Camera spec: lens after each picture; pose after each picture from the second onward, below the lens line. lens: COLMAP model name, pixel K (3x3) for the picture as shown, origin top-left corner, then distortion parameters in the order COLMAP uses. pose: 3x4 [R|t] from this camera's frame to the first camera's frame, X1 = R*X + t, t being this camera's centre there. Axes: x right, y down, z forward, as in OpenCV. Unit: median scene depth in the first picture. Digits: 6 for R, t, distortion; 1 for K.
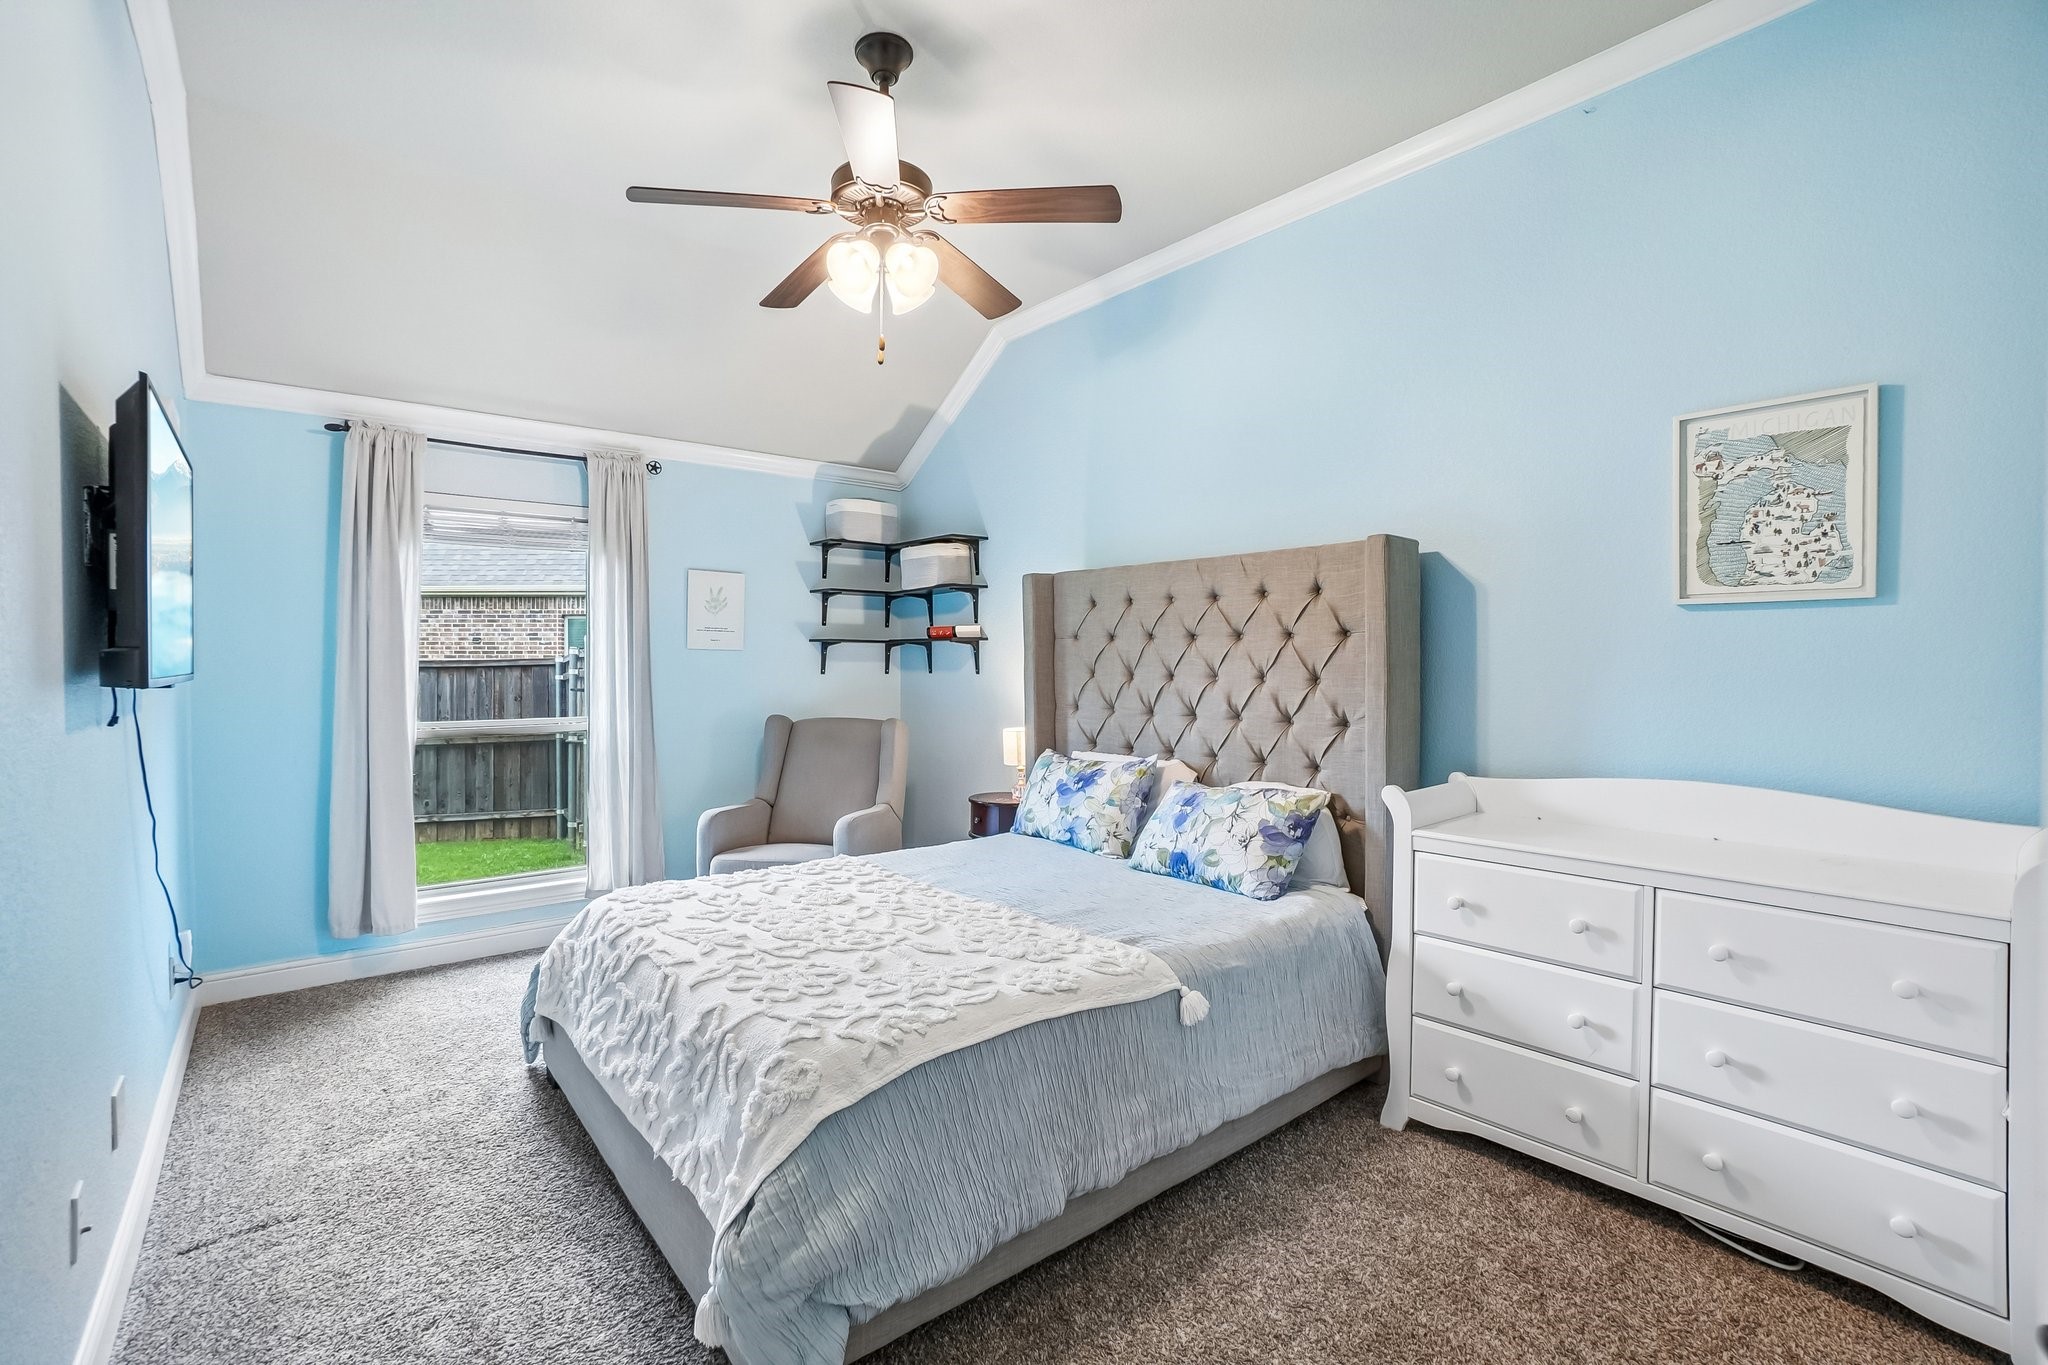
lens RADIAL K [[898.5, 0, 1003.5], [0, 898.5, 679.7], [0, 0, 1]] dist [-0.053294, 0.018115]
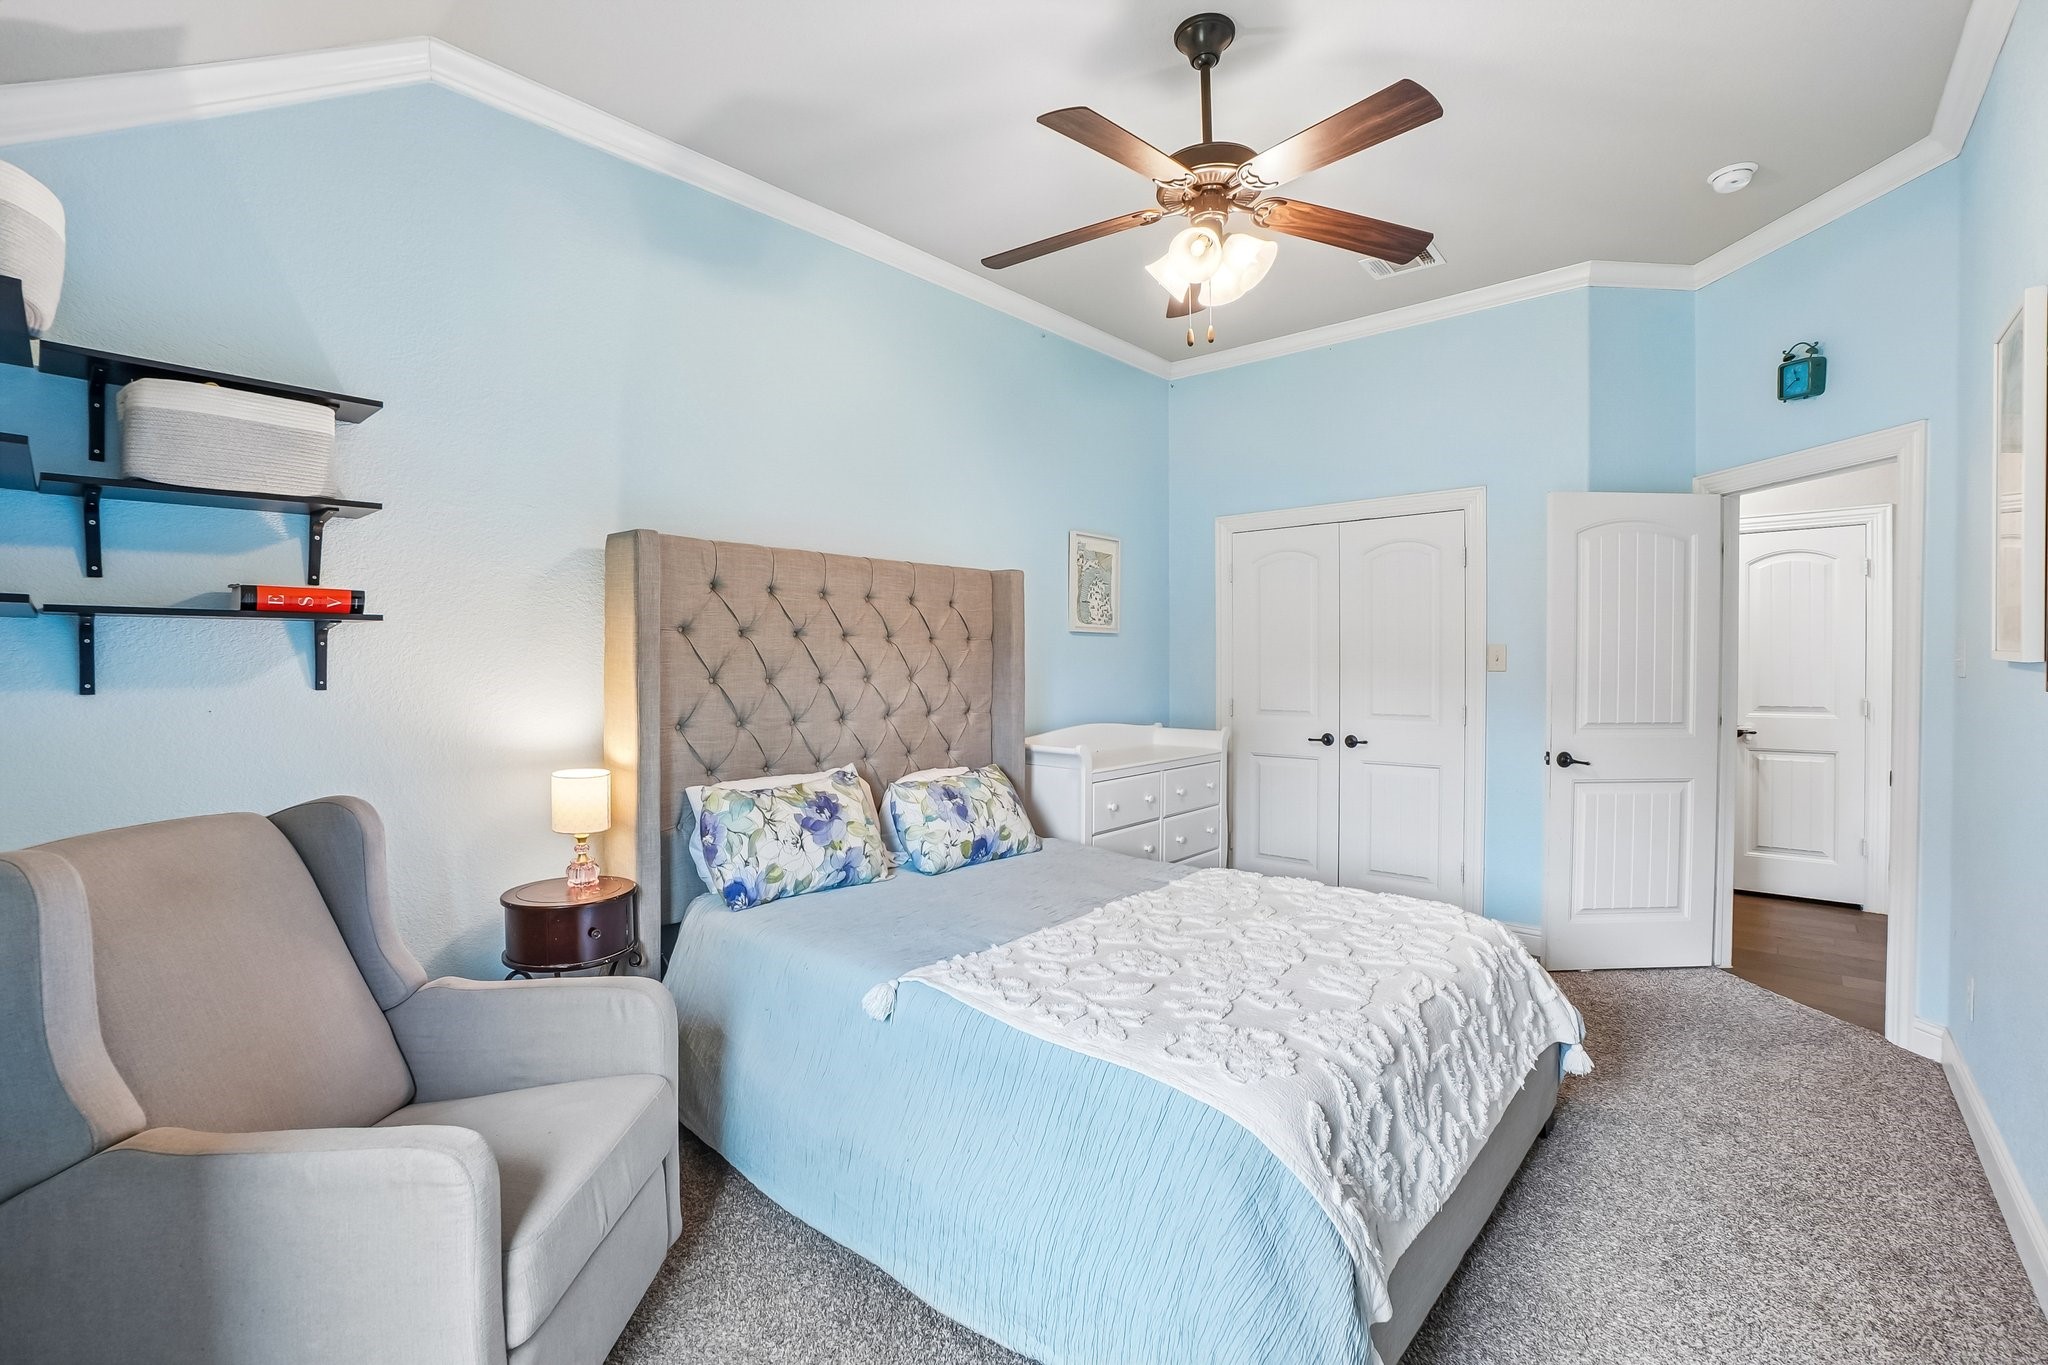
lens RADIAL K [[898.5, 0, 1003.5], [0, 898.5, 679.7], [0, 0, 1]] dist [-0.053294, 0.018115]
pose [[-0.146760, -0.038739, 0.988413, -0.766826], [0.003440, 0.999207, 0.039672, -0.039927], [-0.989166, 0.009223, -0.146510, 0.975233]]
